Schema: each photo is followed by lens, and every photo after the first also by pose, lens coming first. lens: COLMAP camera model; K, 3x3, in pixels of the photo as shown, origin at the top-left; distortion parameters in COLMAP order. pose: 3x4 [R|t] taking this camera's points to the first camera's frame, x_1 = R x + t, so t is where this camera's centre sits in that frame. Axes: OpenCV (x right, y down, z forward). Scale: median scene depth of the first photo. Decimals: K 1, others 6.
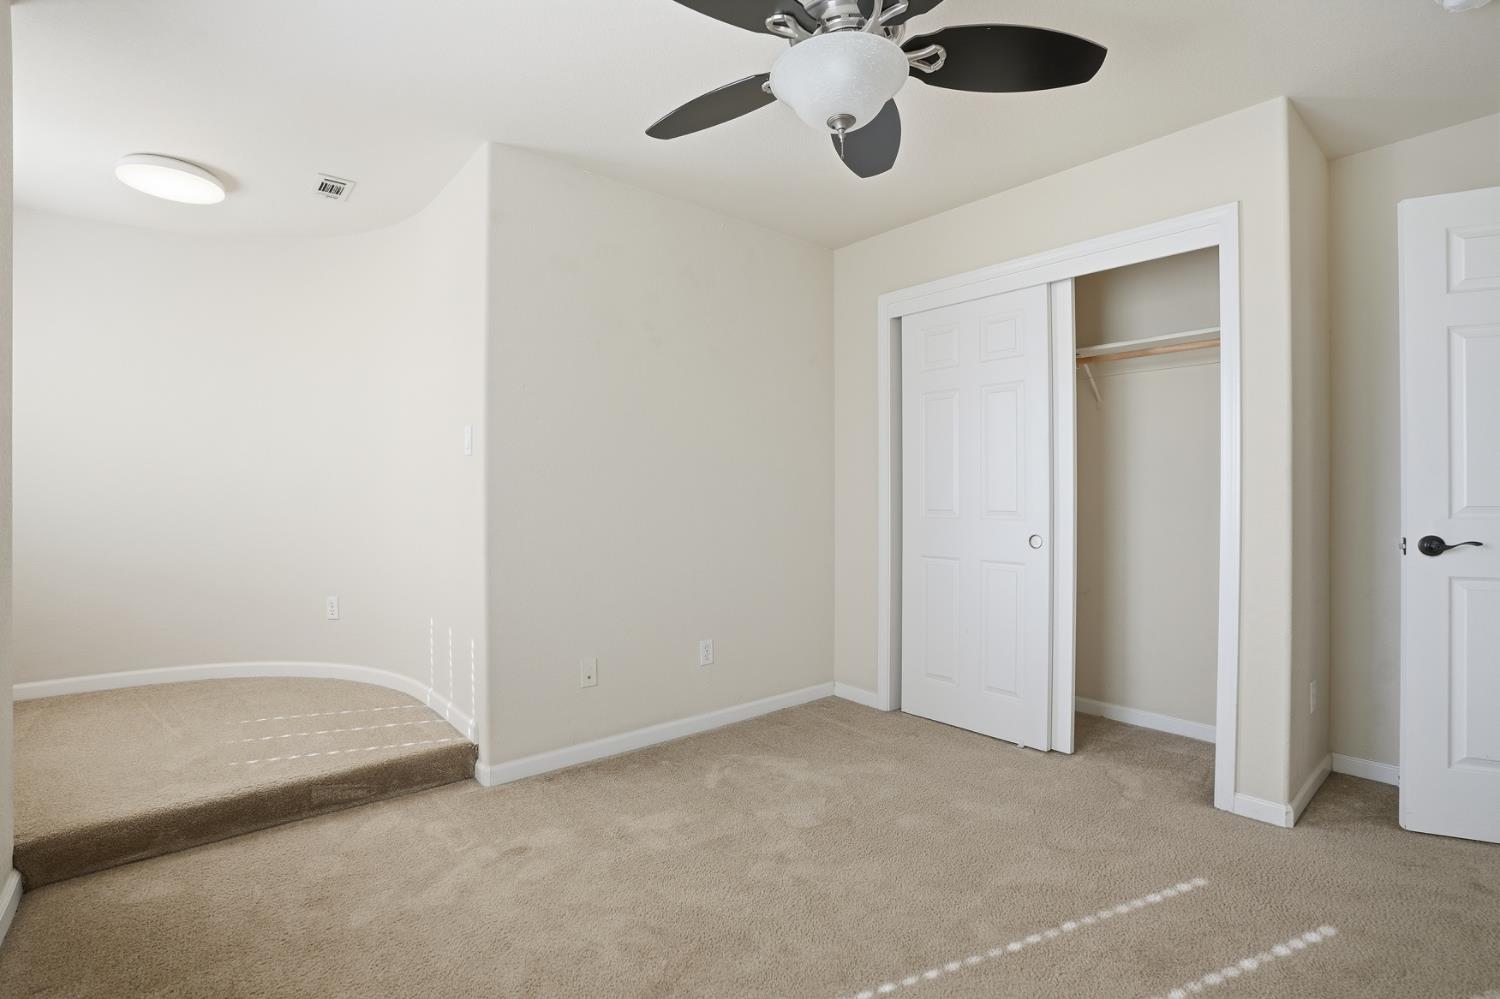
lens RADIAL K [[691.1, 0, 748.4], [0, 691.1, 492.5], [0, 0, 1]] dist [-0.063280, 0.018451]
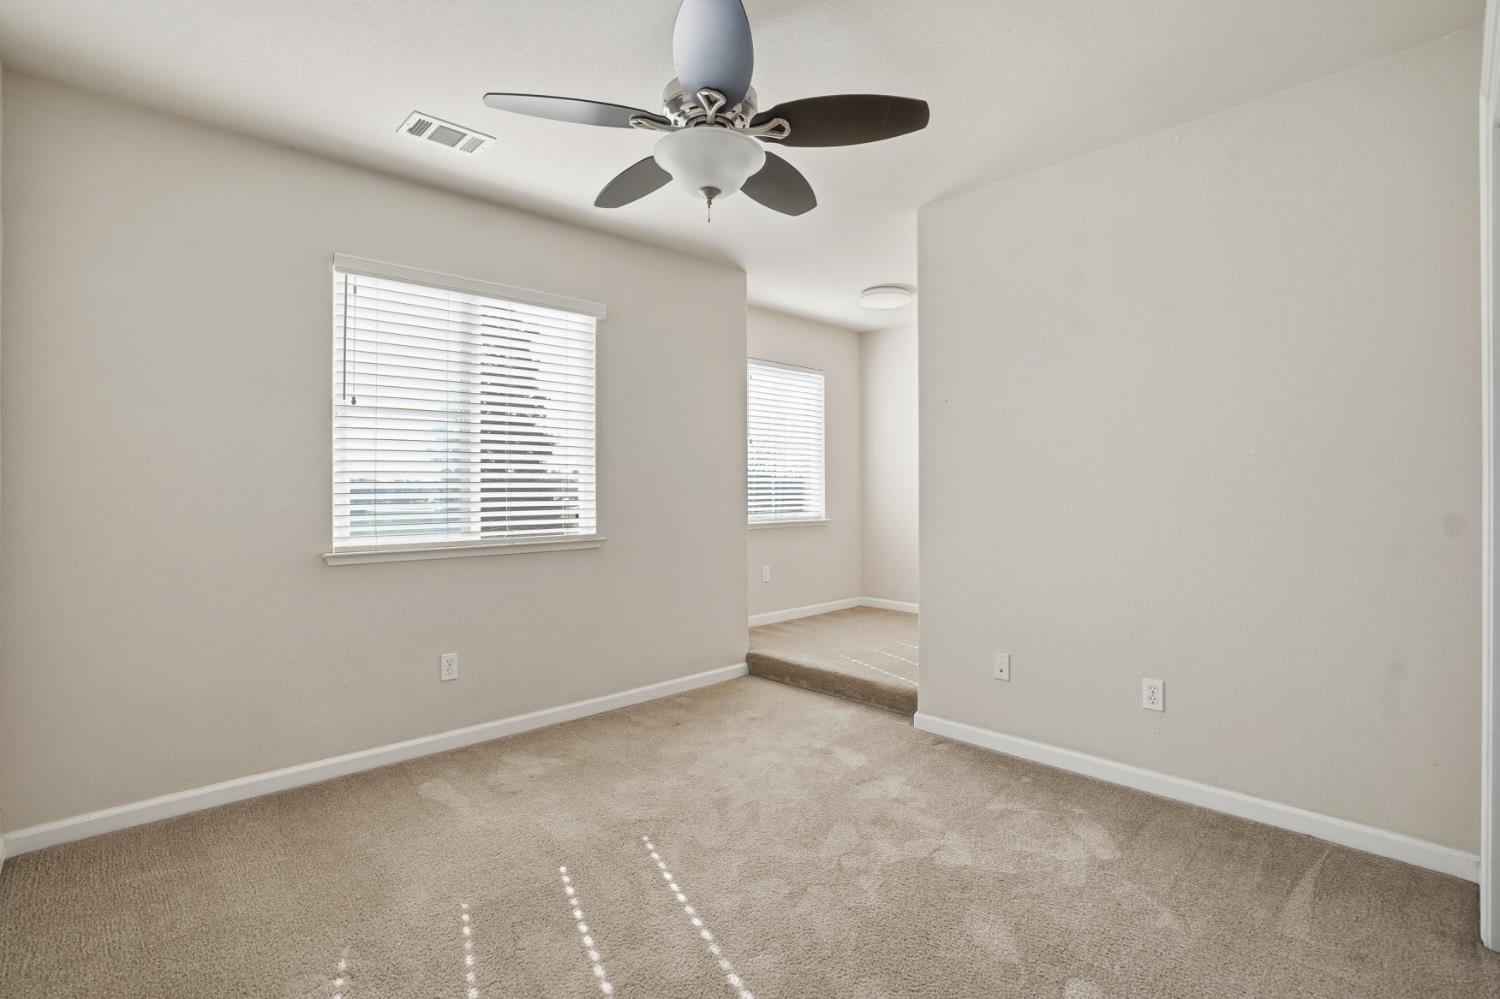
lens RADIAL K [[691.1, 0, 747.5], [0, 691.1, 497.5], [0, 0, 1]] dist [-0.063280, 0.018451]
pose [[0.066988, 0.003001, -0.997749, 0.819933], [-0.007197, 0.999971, 0.002525, 0.011571], [0.997728, 0.007012, 0.067007, 0.595000]]
